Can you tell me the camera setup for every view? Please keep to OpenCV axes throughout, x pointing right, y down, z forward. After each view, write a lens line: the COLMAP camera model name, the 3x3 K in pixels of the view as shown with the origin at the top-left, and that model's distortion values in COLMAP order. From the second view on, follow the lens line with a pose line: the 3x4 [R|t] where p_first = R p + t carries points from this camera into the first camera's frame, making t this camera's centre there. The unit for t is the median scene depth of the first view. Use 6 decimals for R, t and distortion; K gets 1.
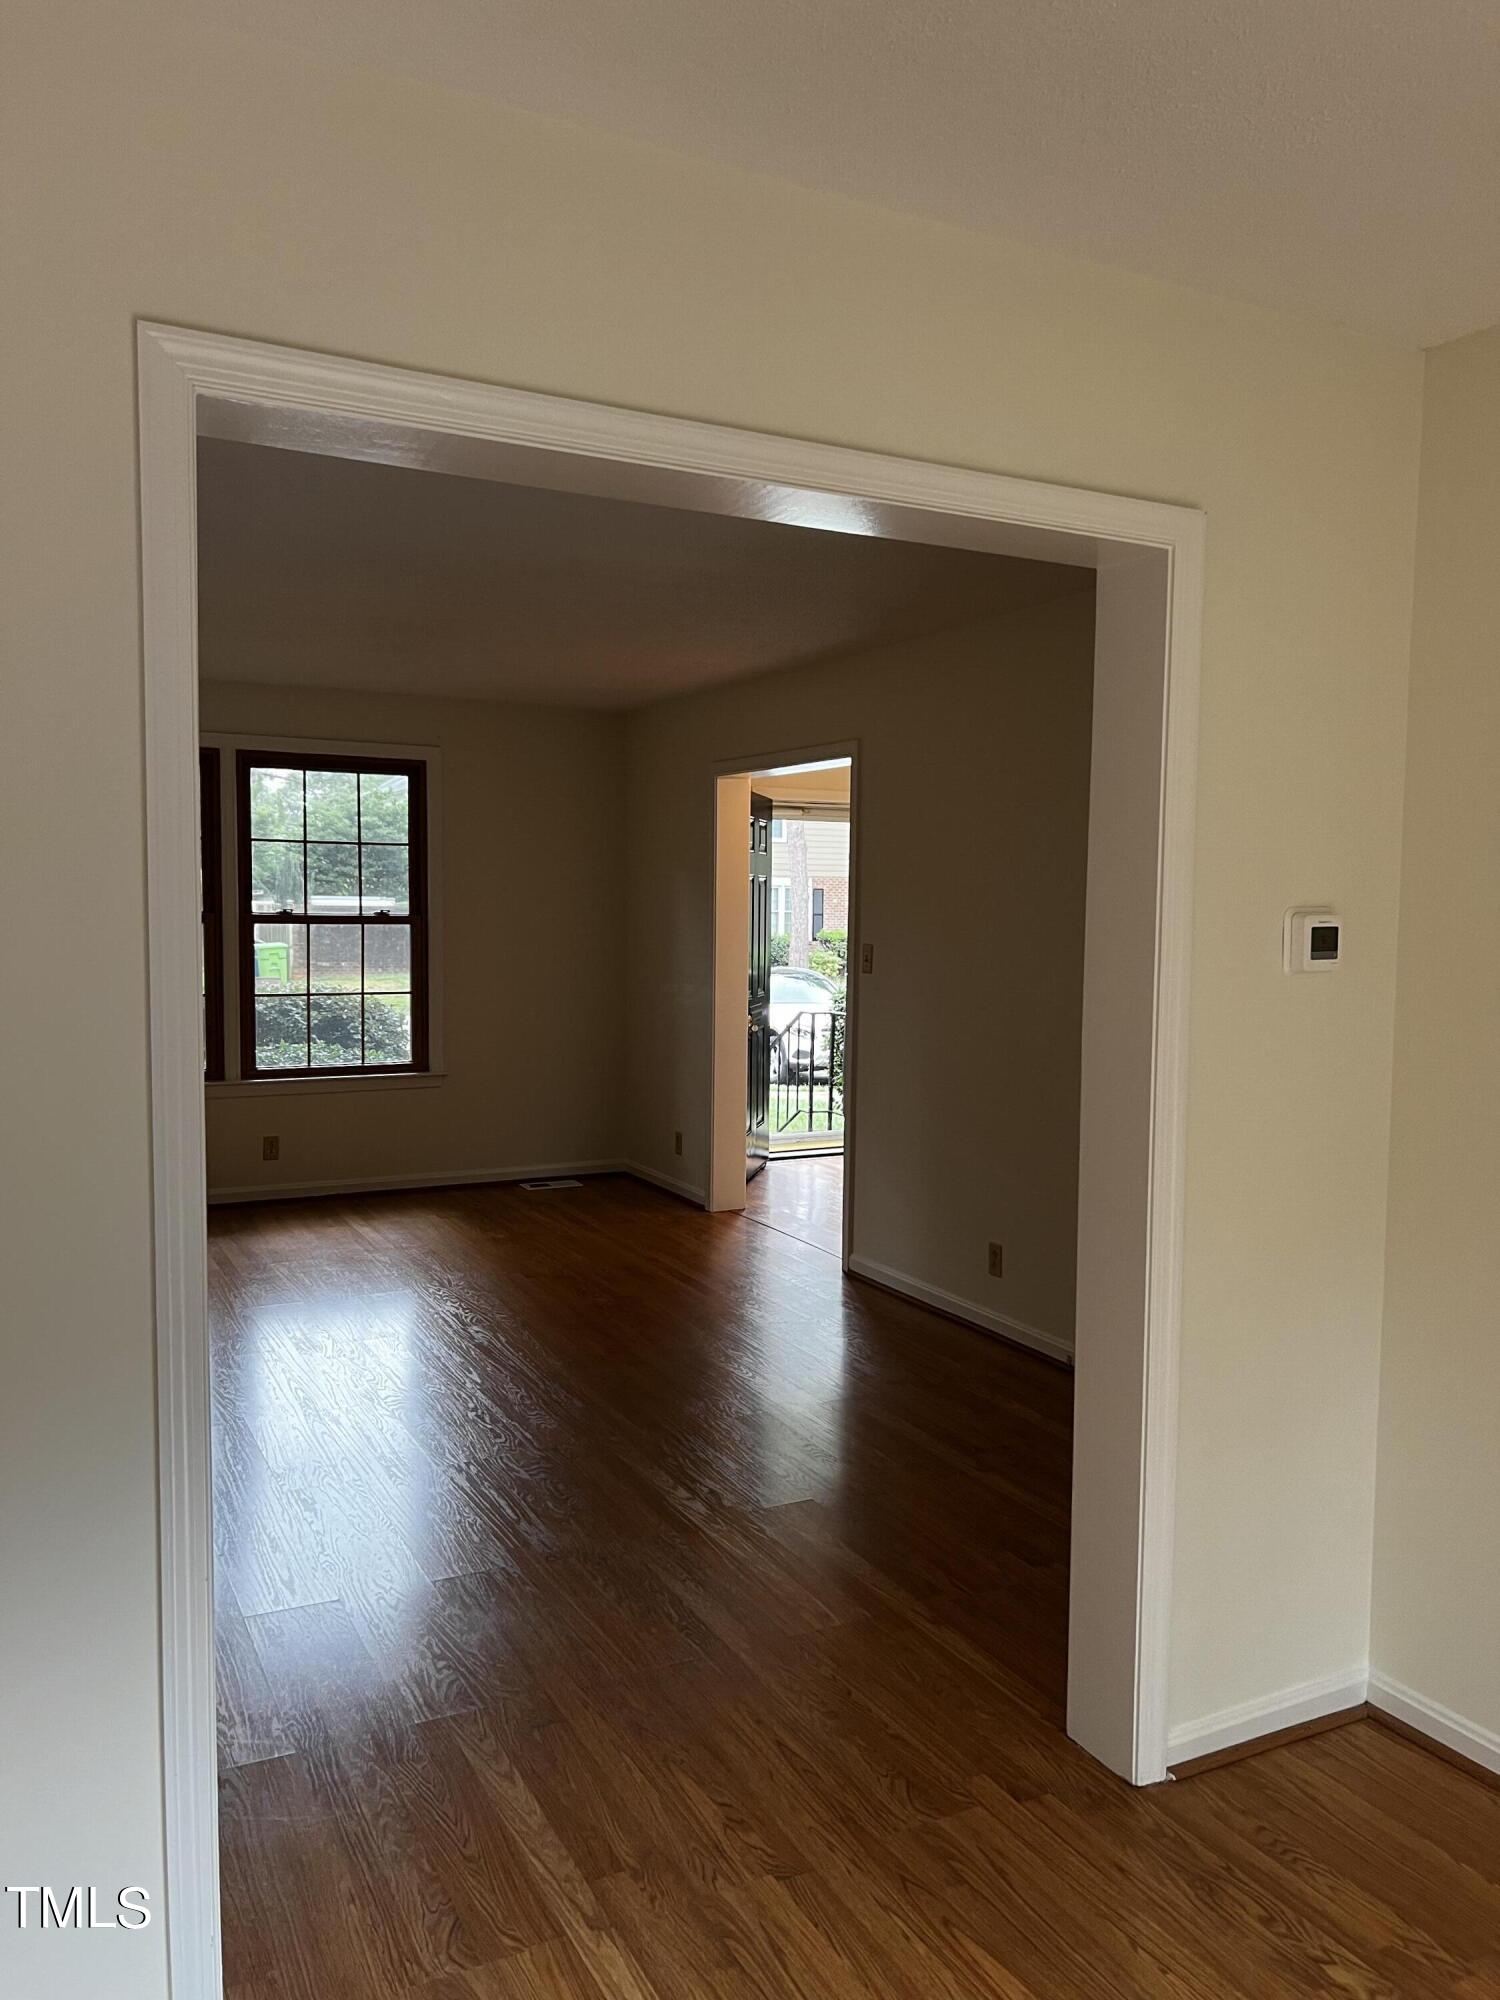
lens RADIAL K [[1521.4, 0, 752.9], [0, 1521.4, 1002.0], [0, 0, 1]] dist [0.049347, -0.065845]
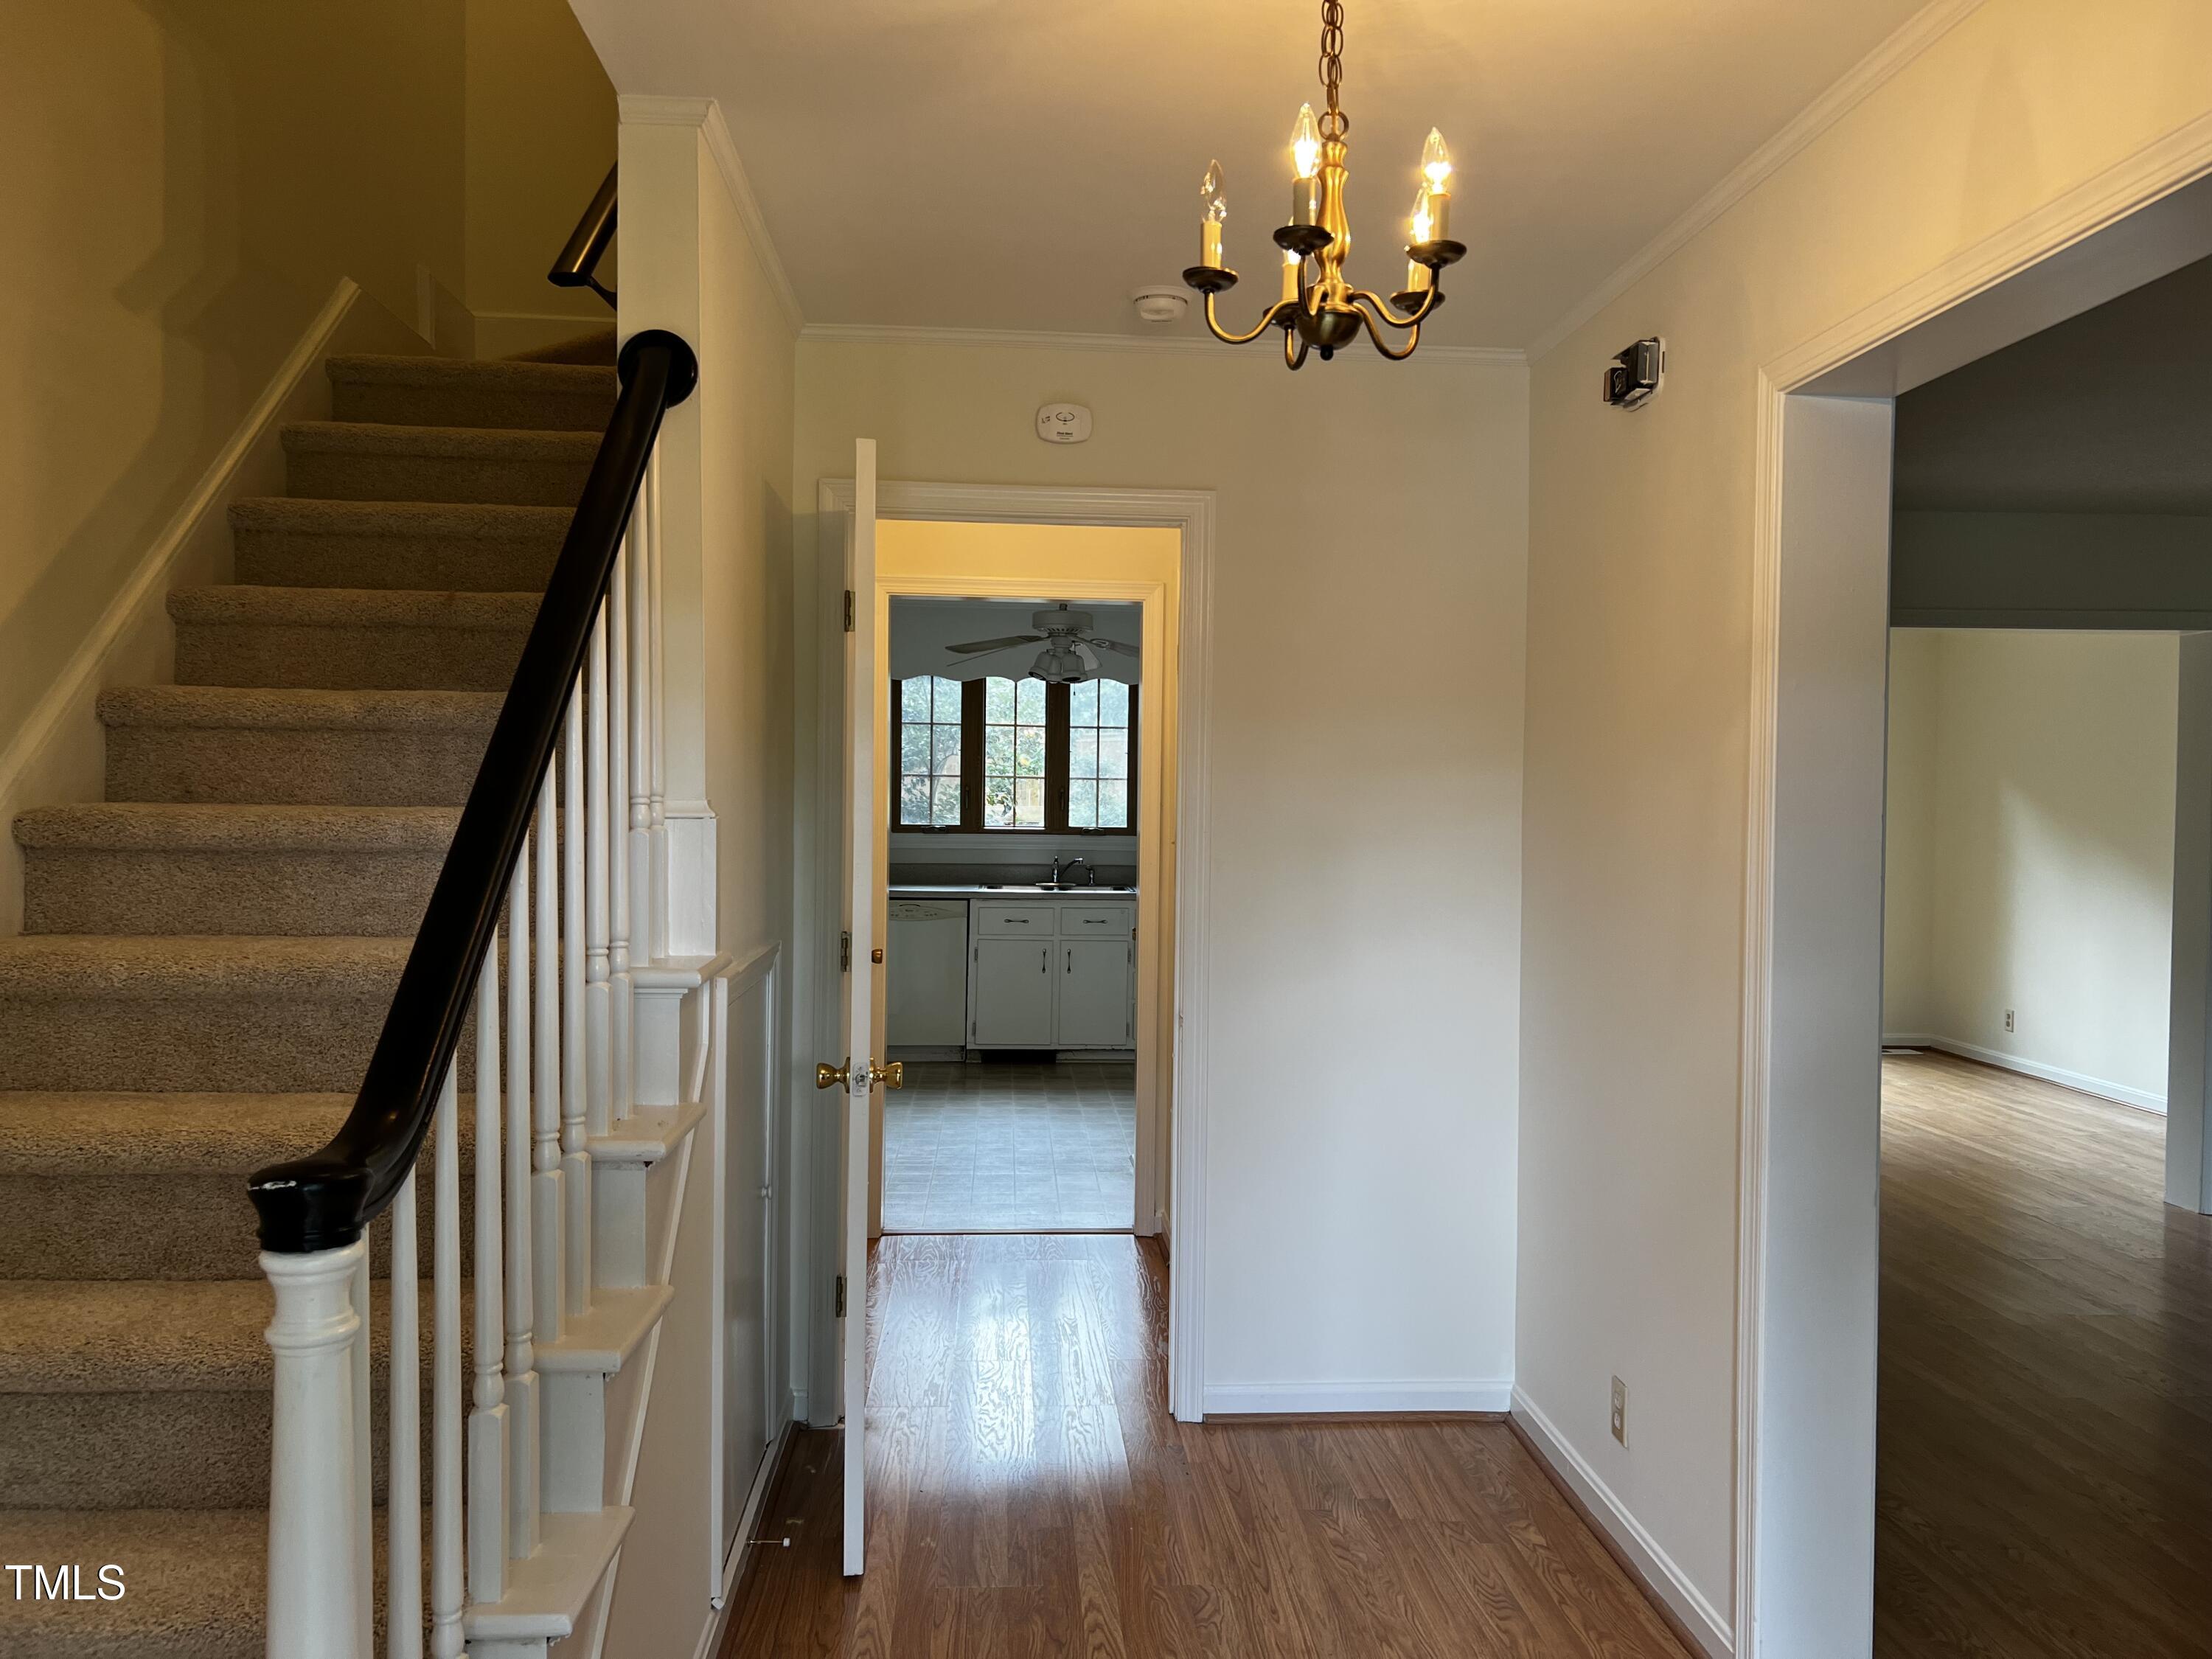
lens RADIAL K [[1682.7, 0, 1124.1], [0, 1682.7, 818.1], [0, 0, 1]] dist [0.049347, -0.065845]
pose [[-0.919461, -0.028927, 0.392116, 0.127041], [0.004456, 0.996459, 0.083959, -0.138475], [-0.393157, 0.078944, -0.916076, 2.265446]]
